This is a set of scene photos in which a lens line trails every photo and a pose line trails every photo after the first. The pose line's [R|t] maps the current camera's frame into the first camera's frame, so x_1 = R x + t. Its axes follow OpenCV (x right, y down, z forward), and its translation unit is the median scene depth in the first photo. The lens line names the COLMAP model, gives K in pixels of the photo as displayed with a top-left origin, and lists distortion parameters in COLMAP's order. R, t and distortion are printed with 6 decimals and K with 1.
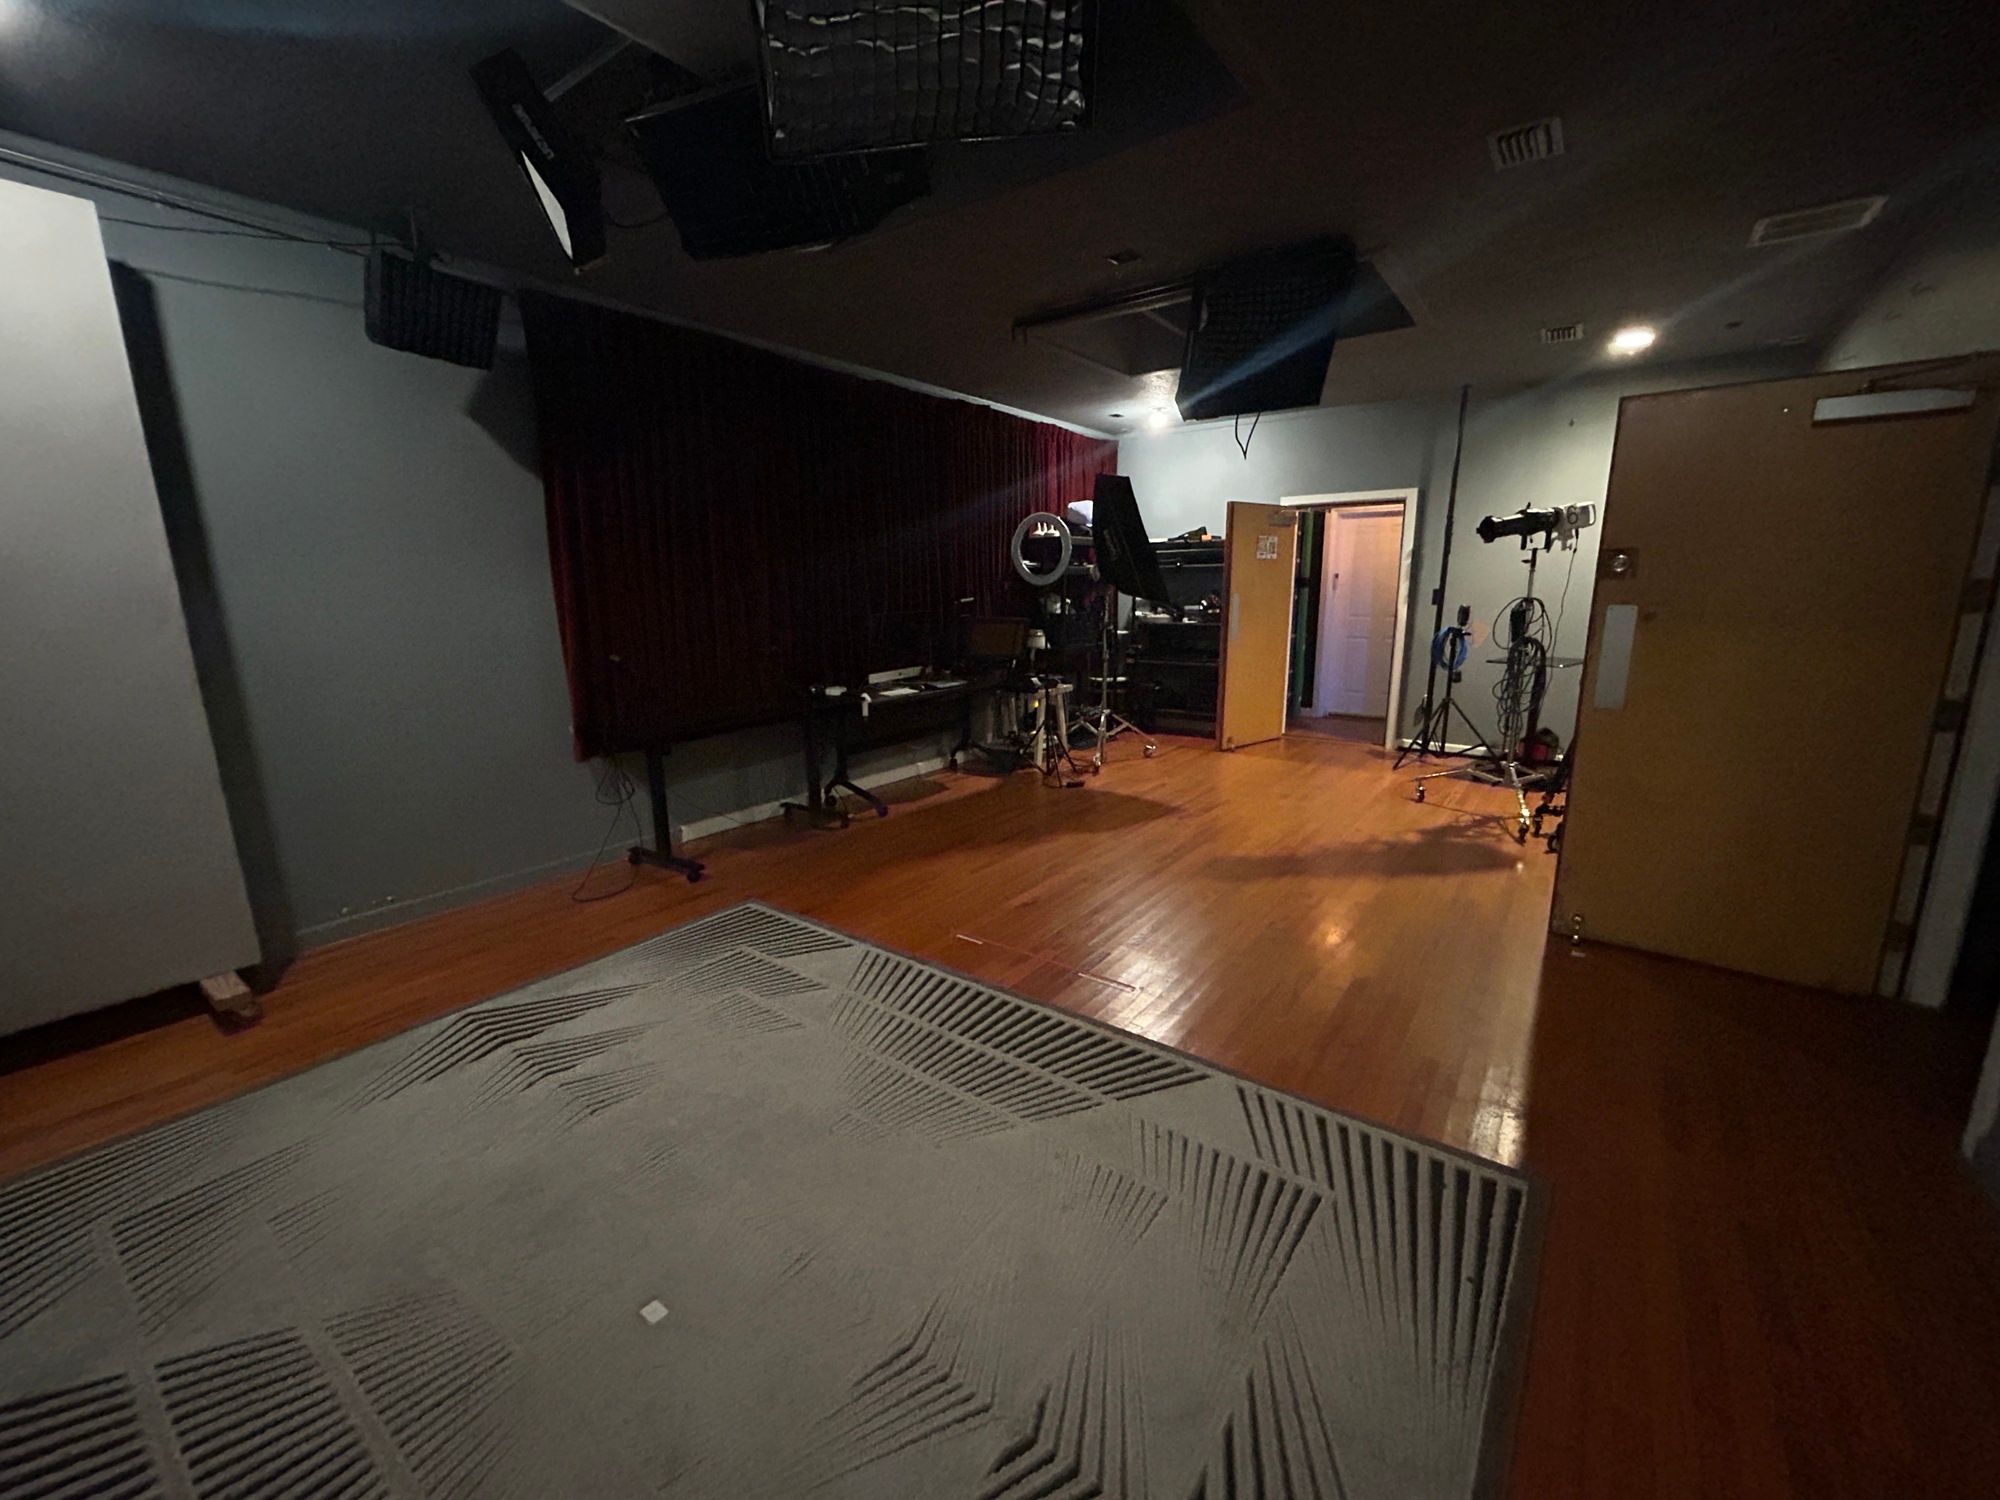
lens RADIAL K [[807.5, 0, 997.4], [0, 807.5, 752.1], [0, 0, 1]] dist [-0.000085, 0.000411]
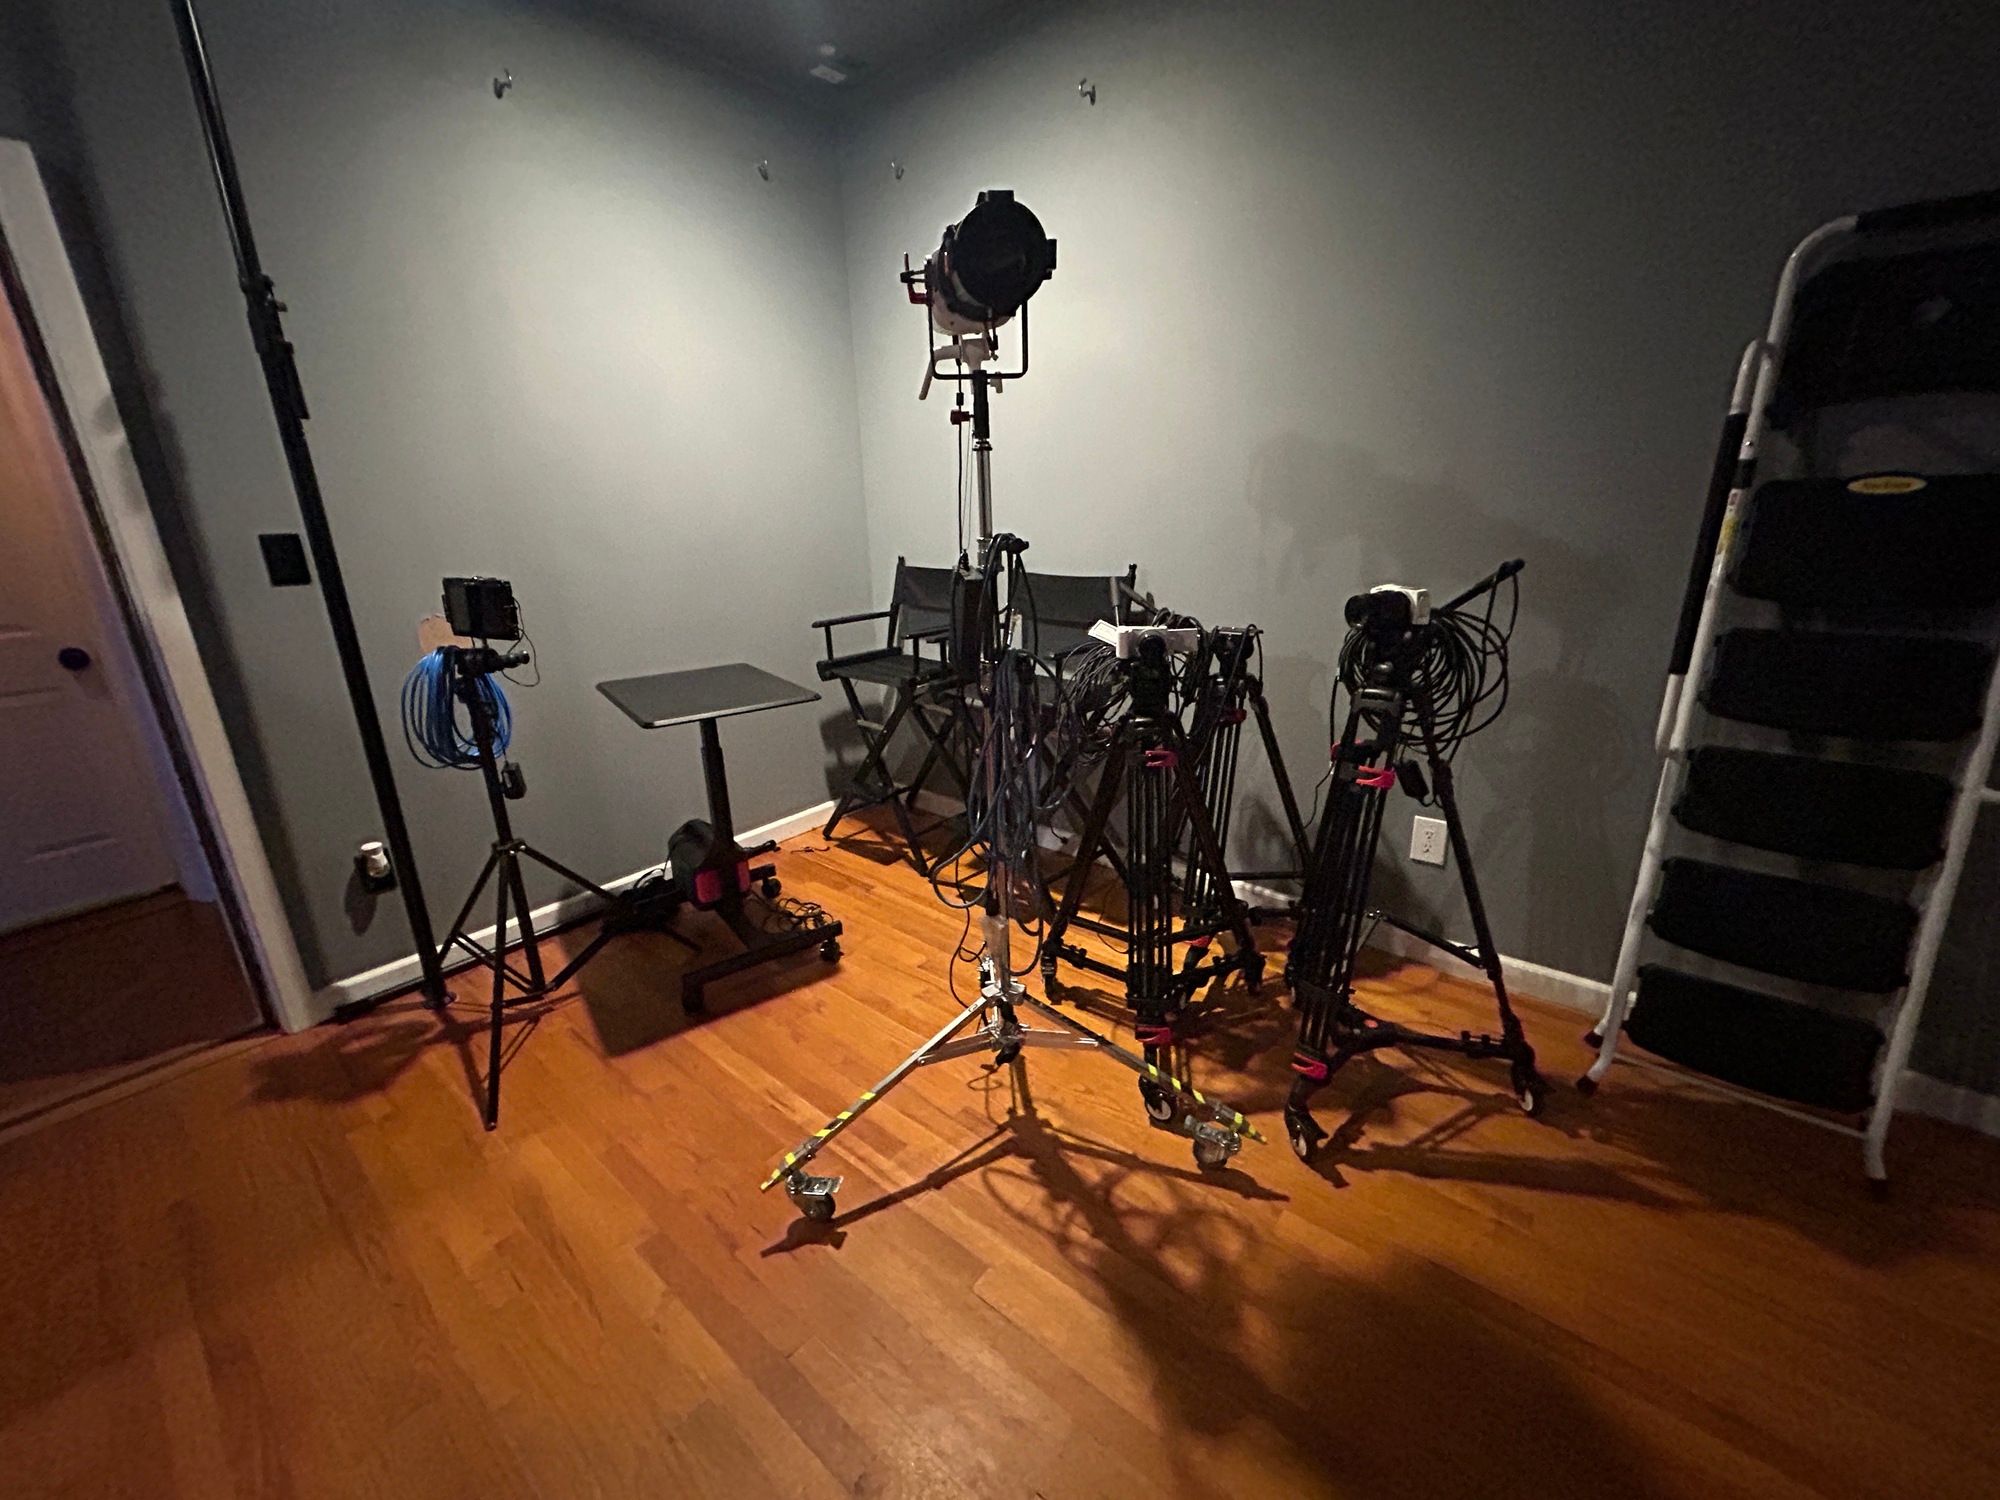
lens RADIAL K [[807.5, 0, 997.4], [0, 807.5, 752.1], [0, 0, 1]] dist [-0.000085, 0.000411]
pose [[0.052843, -0.294595, 0.954160, 0.248449], [0.222441, 0.934961, 0.276348, -0.157493], [-0.973513, 0.197641, 0.114937, 0.757554]]
